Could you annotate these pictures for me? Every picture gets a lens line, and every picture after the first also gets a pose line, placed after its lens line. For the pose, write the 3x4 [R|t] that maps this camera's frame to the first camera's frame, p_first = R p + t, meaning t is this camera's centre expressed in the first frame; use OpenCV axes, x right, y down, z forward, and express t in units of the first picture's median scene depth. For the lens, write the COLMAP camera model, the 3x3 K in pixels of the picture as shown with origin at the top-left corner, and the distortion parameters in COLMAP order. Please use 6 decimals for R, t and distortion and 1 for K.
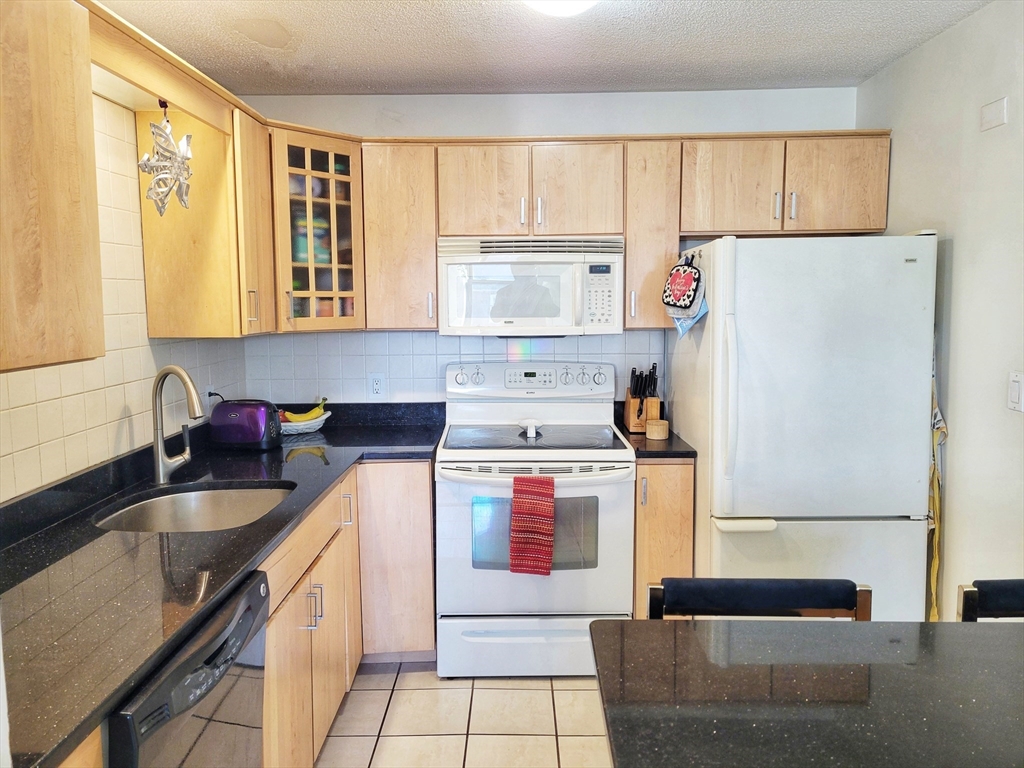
lens RADIAL K [[762.5, 0, 522.3], [0, 762.5, 367.9], [0, 0, 1]] dist [0.035011, -0.006640]
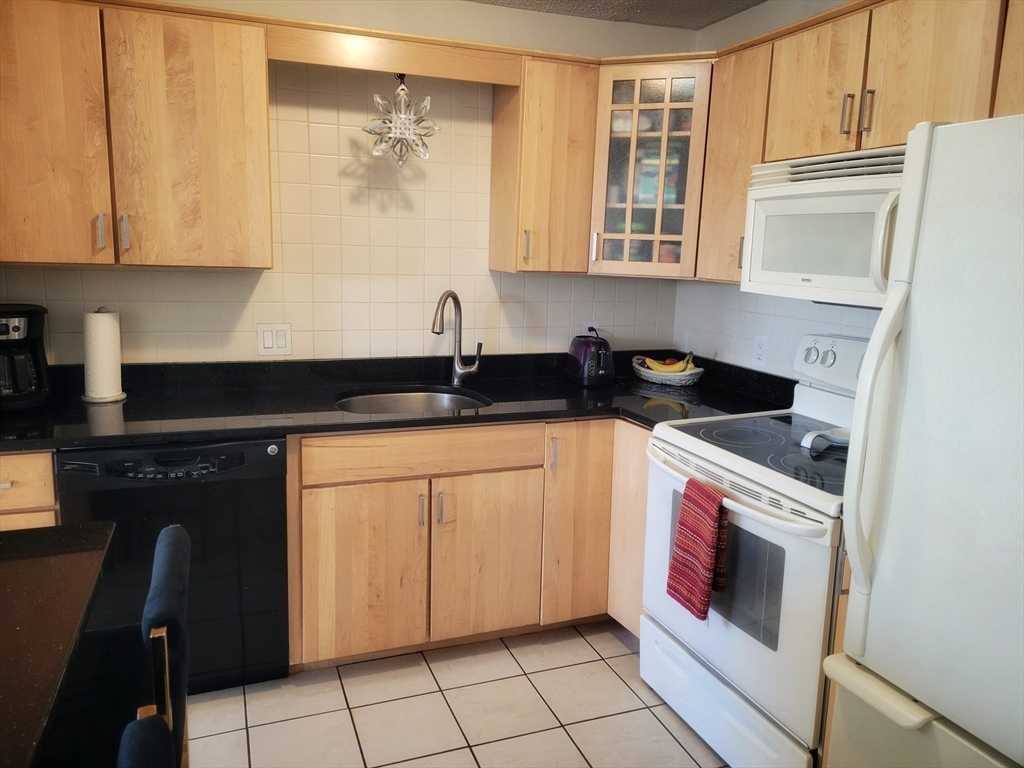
lens RADIAL K [[762.5, 0, 507.6], [0, 762.5, 378.4], [0, 0, 1]] dist [0.035011, -0.006640]
pose [[0.354835, 0.181526, -0.917137, 0.573682], [-0.119150, 0.981751, 0.148216, -0.044756], [0.927305, 0.056684, 0.369989, 0.504506]]
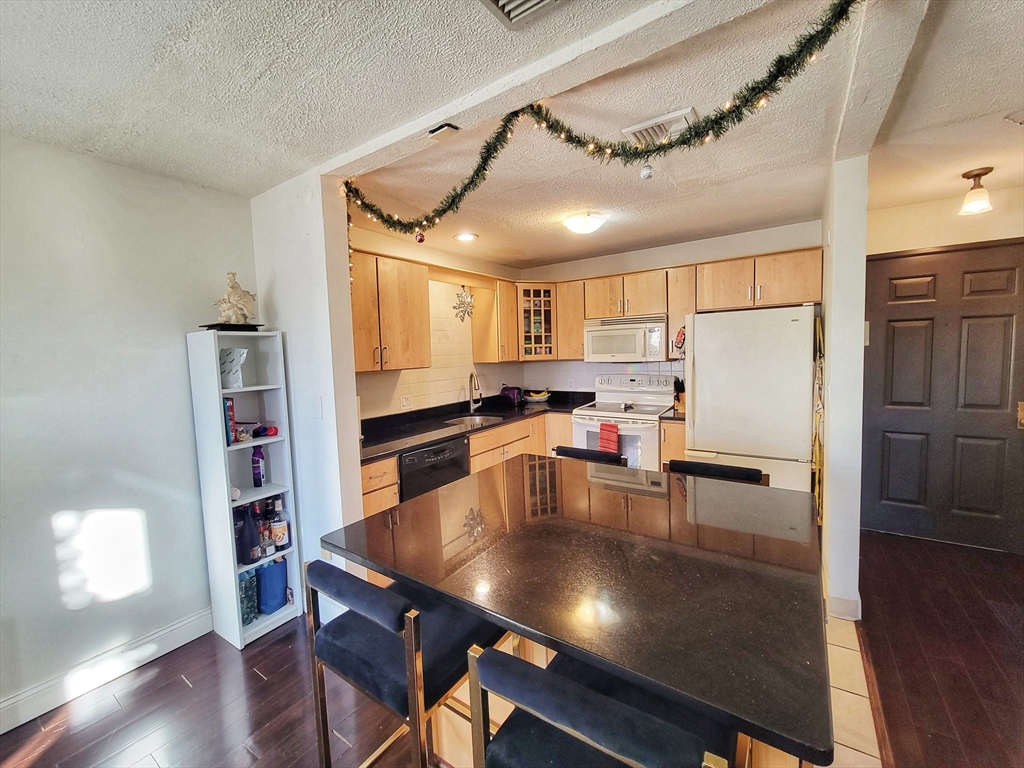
lens RADIAL K [[416.0, 0, 517.6], [0, 416.0, 382.0], [0, 0, 1]] dist [-0.004623, -0.000352]
pose [[0.832386, 0.023935, -0.553679, 0.443238], [-0.026203, 0.999649, 0.003820, 0.019656], [0.553576, 0.011328, 0.832722, -0.176233]]
